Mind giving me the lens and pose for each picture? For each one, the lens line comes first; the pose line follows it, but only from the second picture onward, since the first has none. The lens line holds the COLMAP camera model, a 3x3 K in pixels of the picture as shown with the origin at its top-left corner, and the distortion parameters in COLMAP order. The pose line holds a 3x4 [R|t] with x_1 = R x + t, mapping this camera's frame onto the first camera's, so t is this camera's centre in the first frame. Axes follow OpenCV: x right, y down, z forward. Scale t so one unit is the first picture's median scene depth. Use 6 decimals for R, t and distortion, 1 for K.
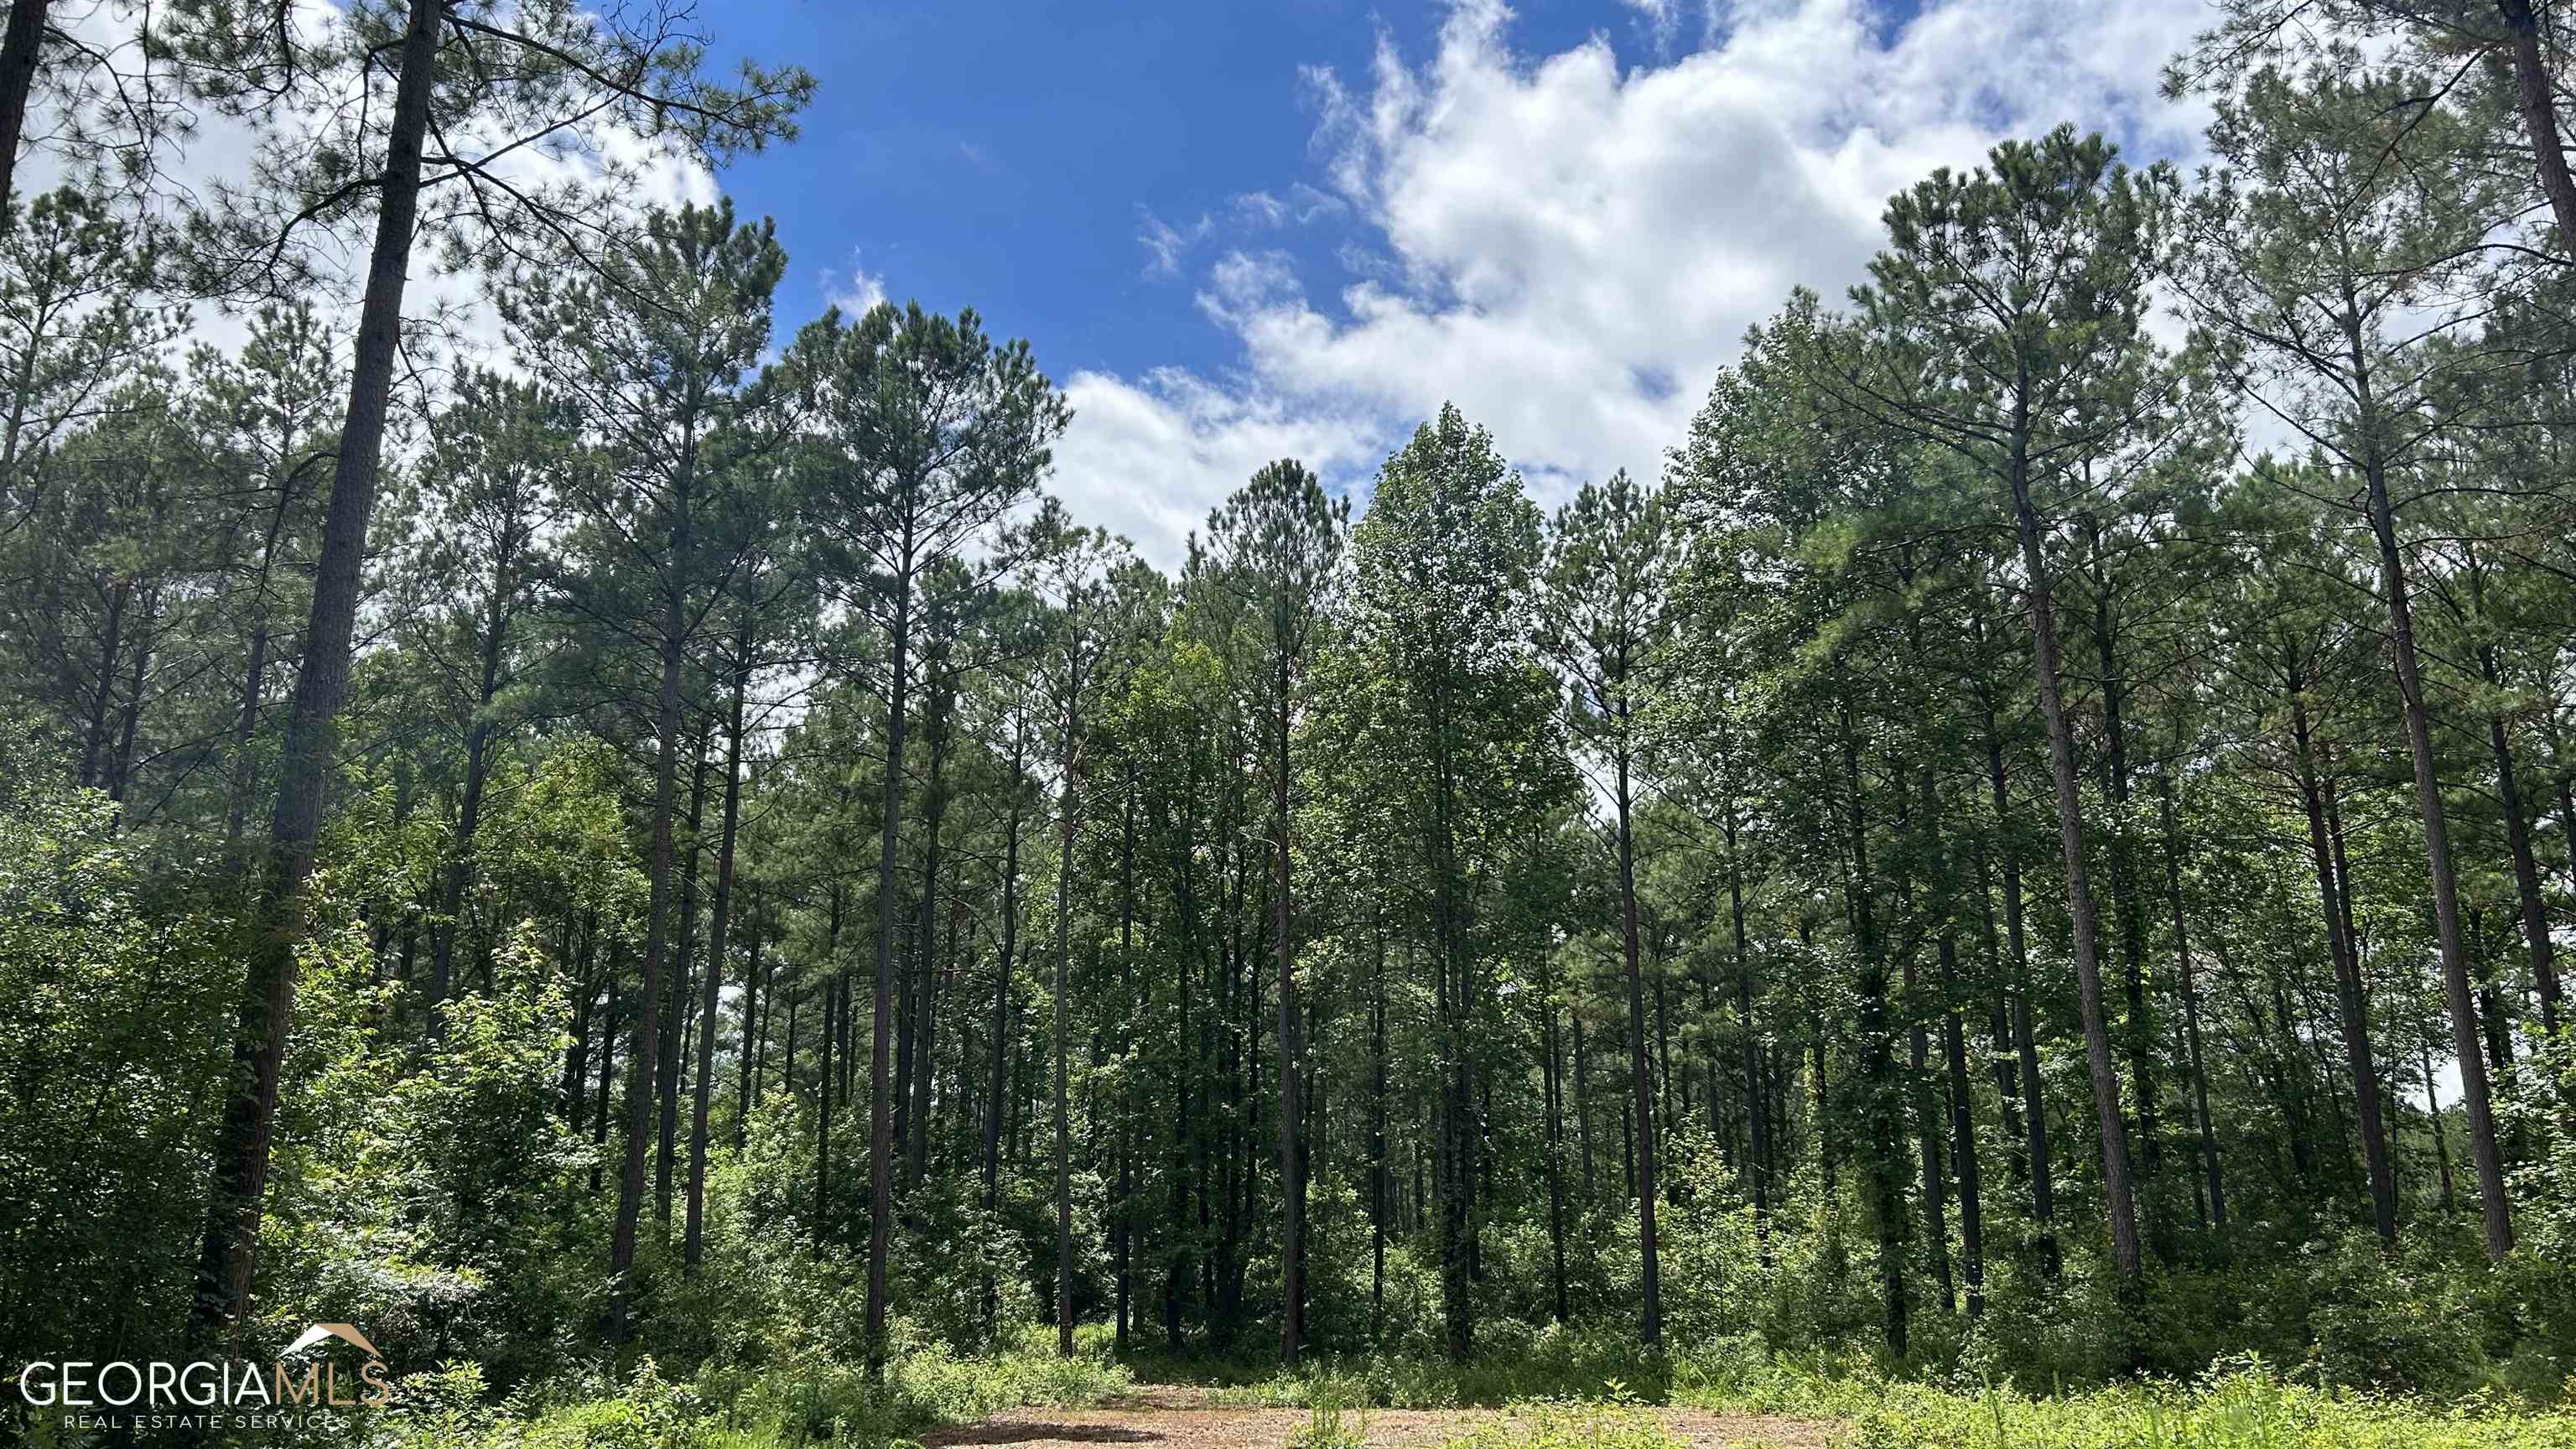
lens RADIAL K [[1924.8, 0, 1288.0], [0, 1924.8, 724.5], [0, 0, 1]] dist [0.058195, -0.072231]
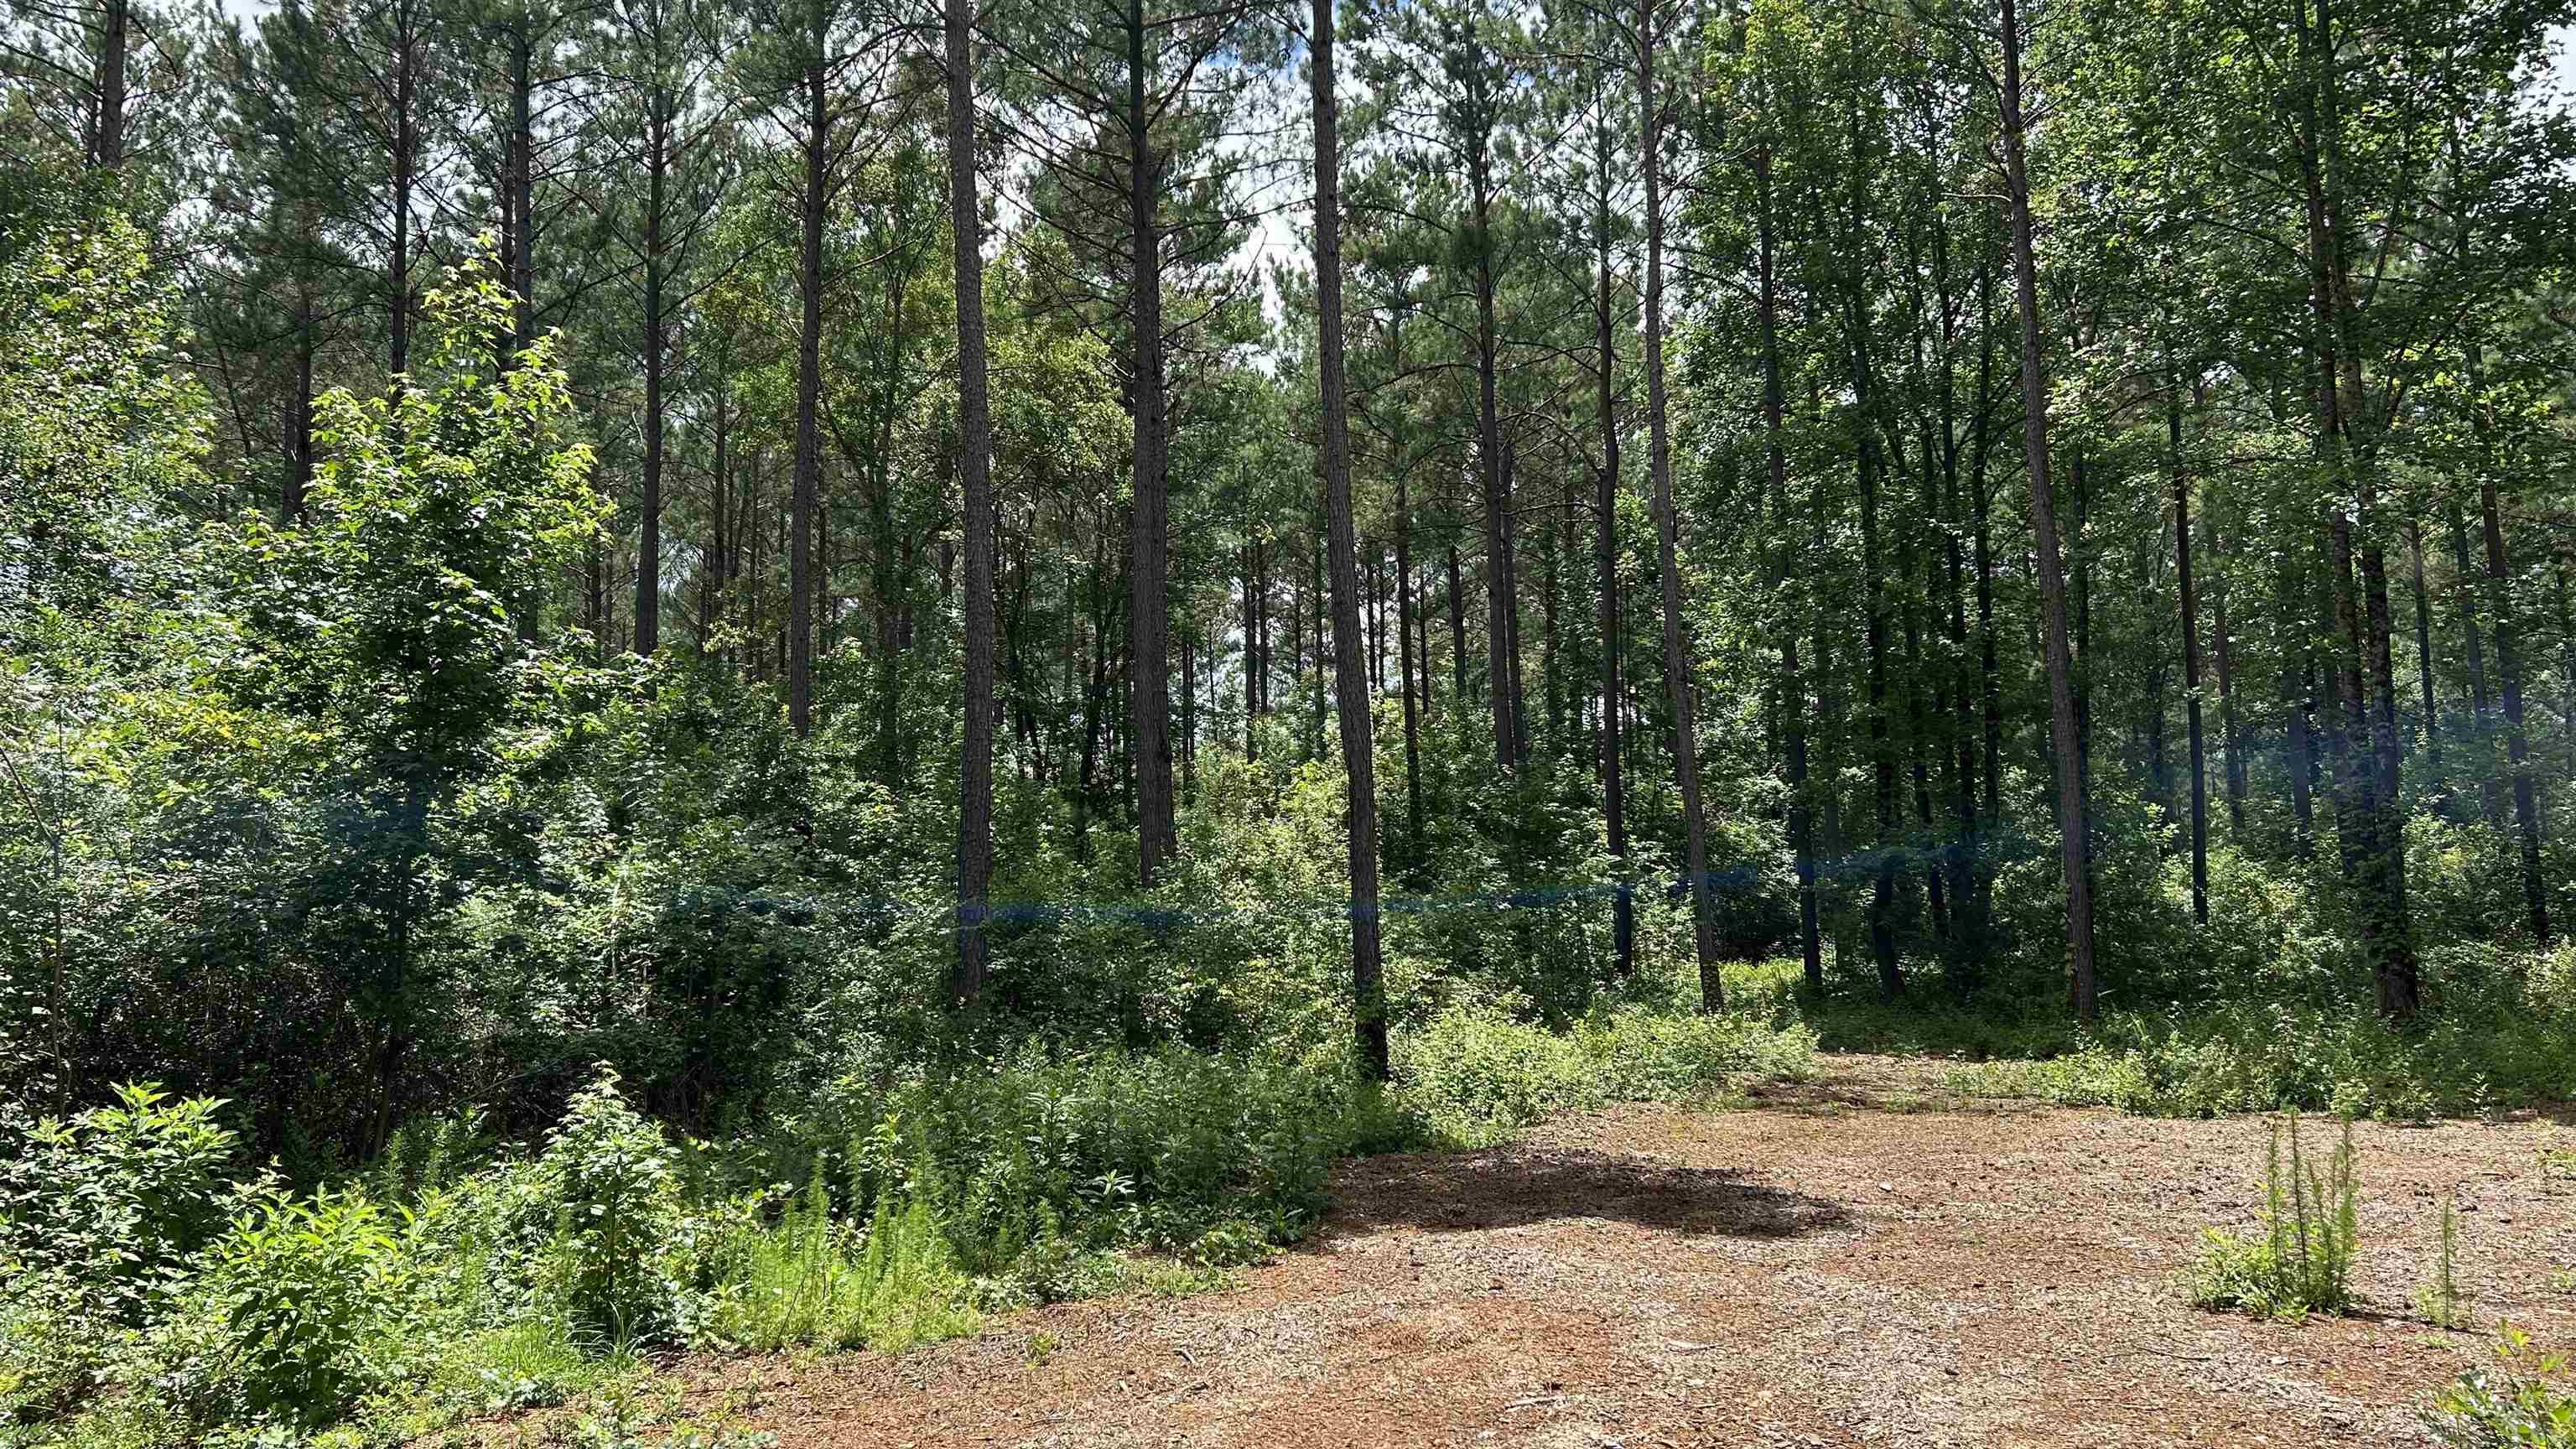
lens RADIAL K [[1924.8, 0, 1288.0], [0, 1924.8, 724.5], [0, 0, 1]] dist [0.058195, -0.072231]
pose [[0.934563, -0.062651, -0.350238, -0.014339], [0.124114, 0.979947, 0.155886, 0.111426], [0.333448, -0.189154, 0.923598, 0.367038]]
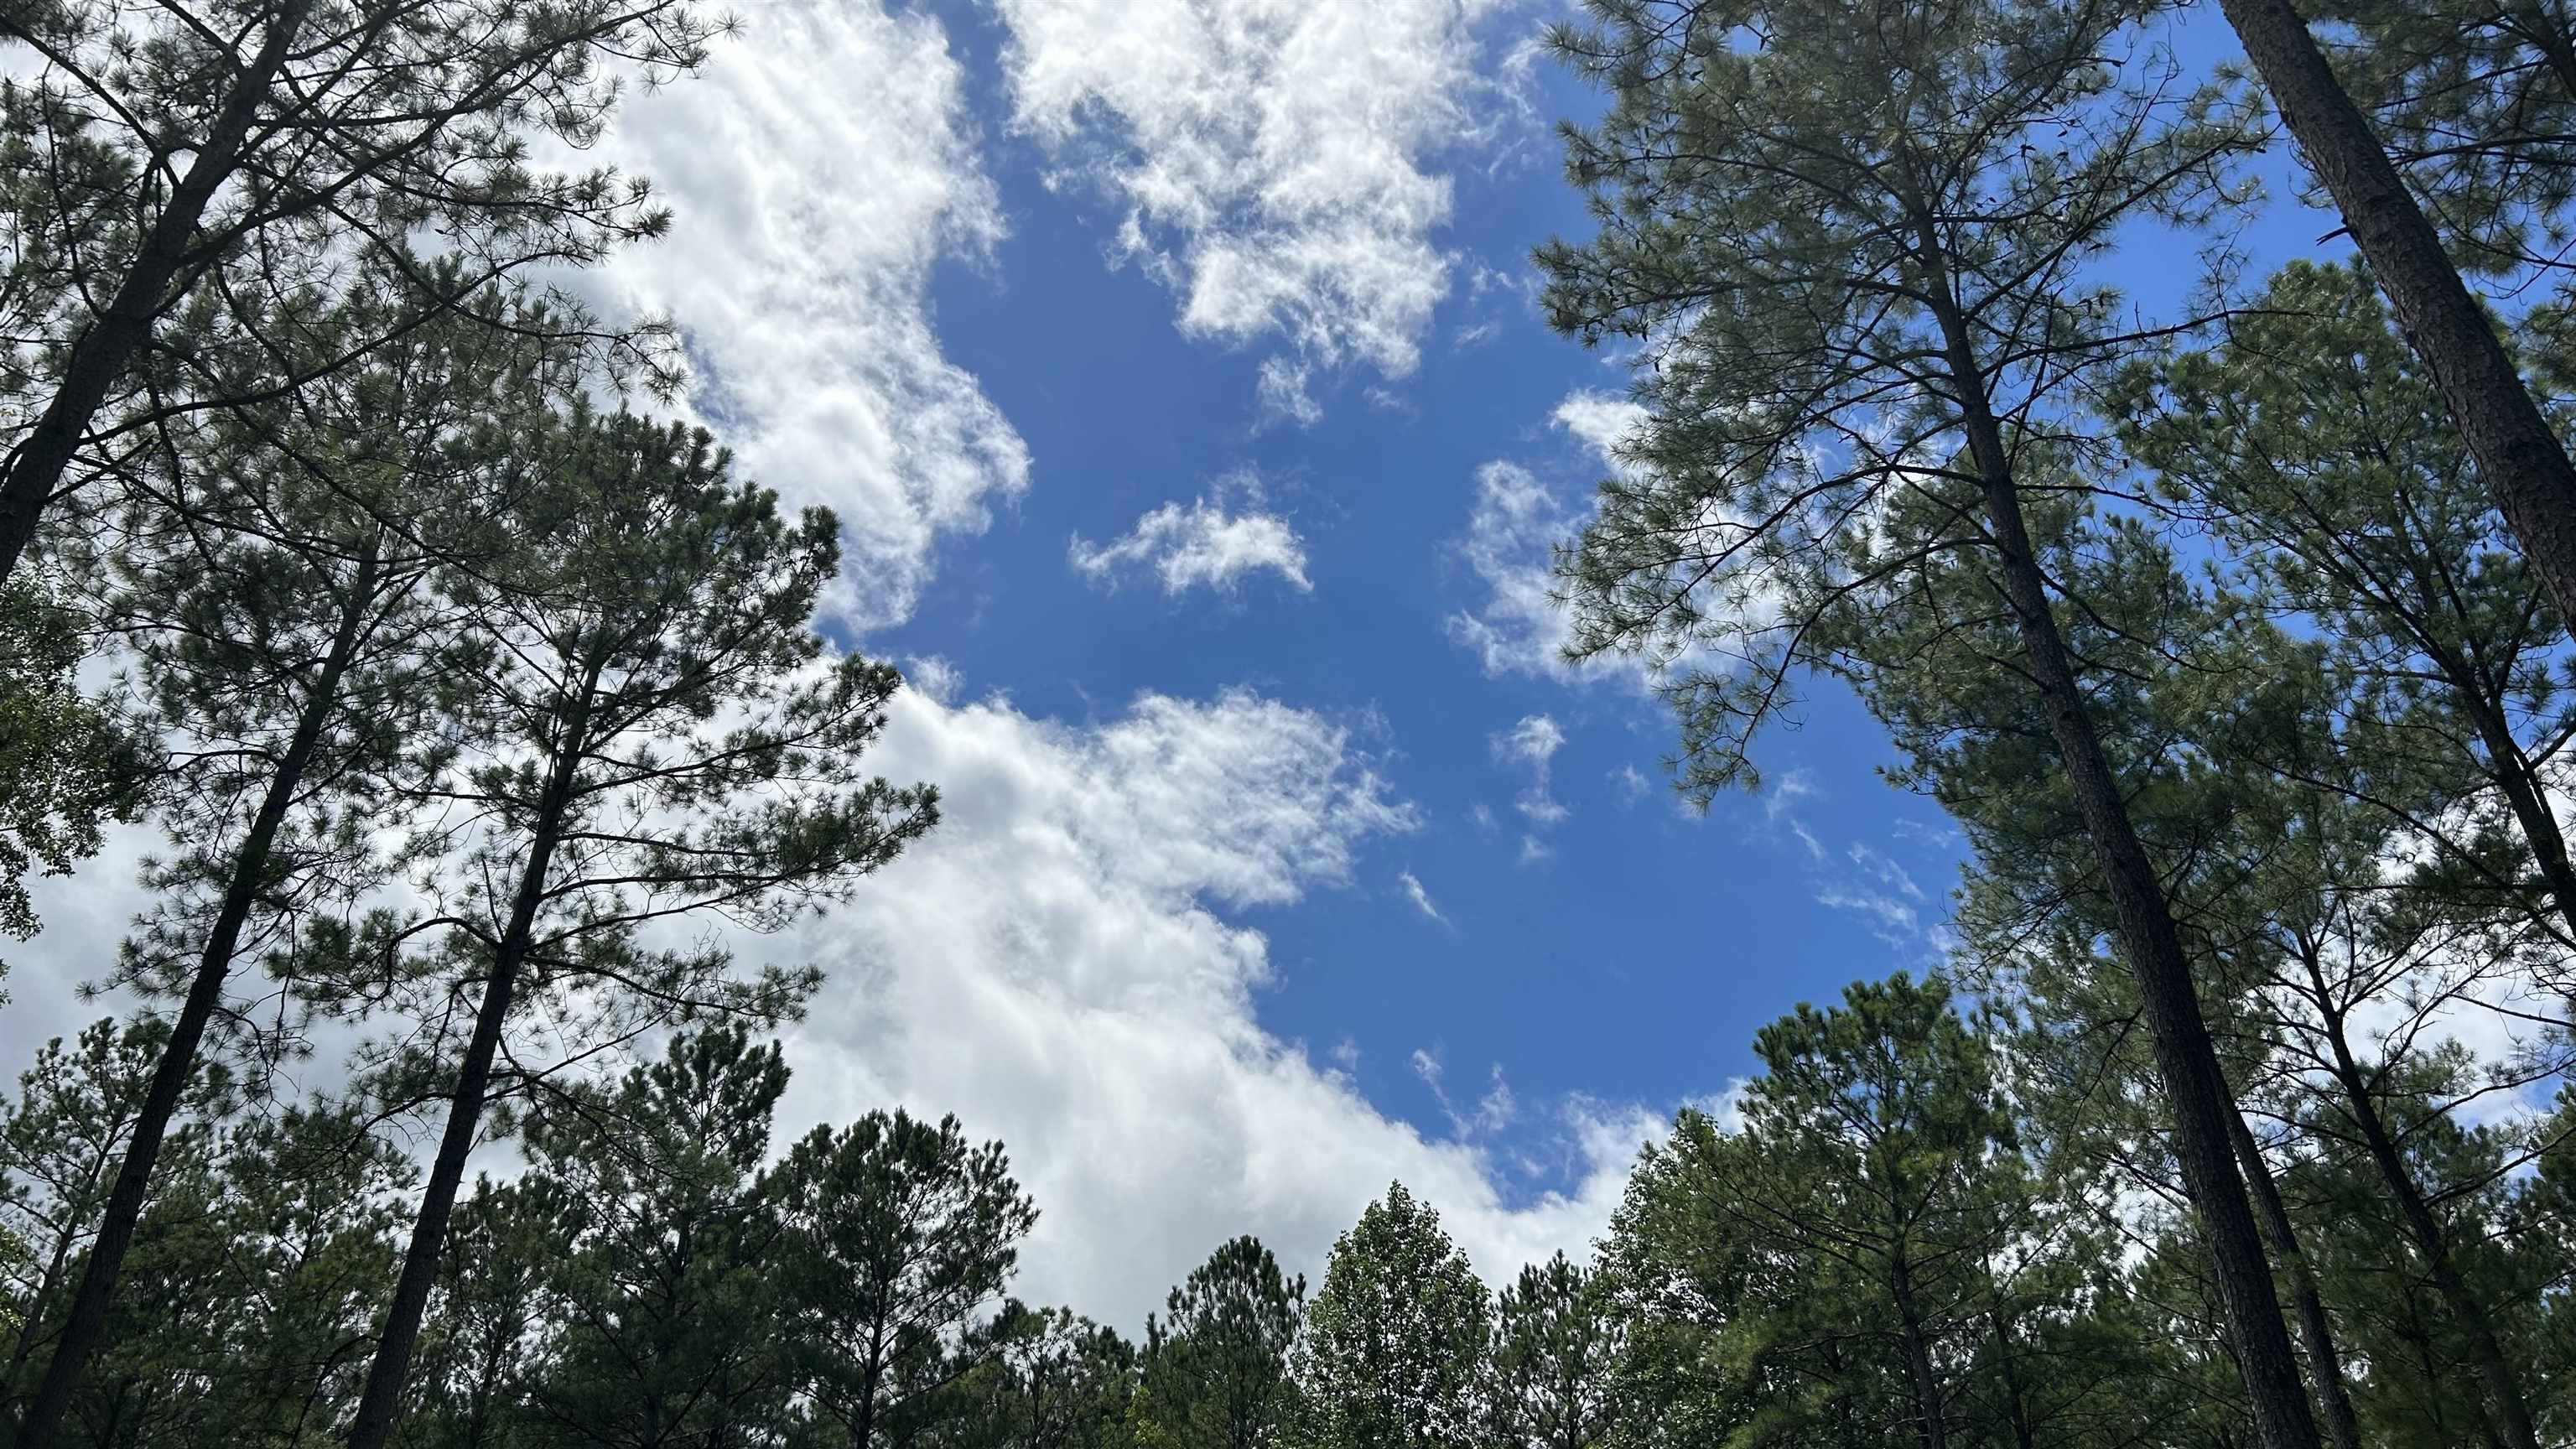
lens RADIAL K [[1924.8, 0, 1288.0], [0, 1924.8, 724.5], [0, 0, 1]] dist [0.058195, -0.072231]
pose [[0.999997, -0.002435, -0.000801, 0.027073], [0.001998, 0.936208, -0.351440, -0.031629], [0.001605, 0.351437, 0.936210, -0.102931]]
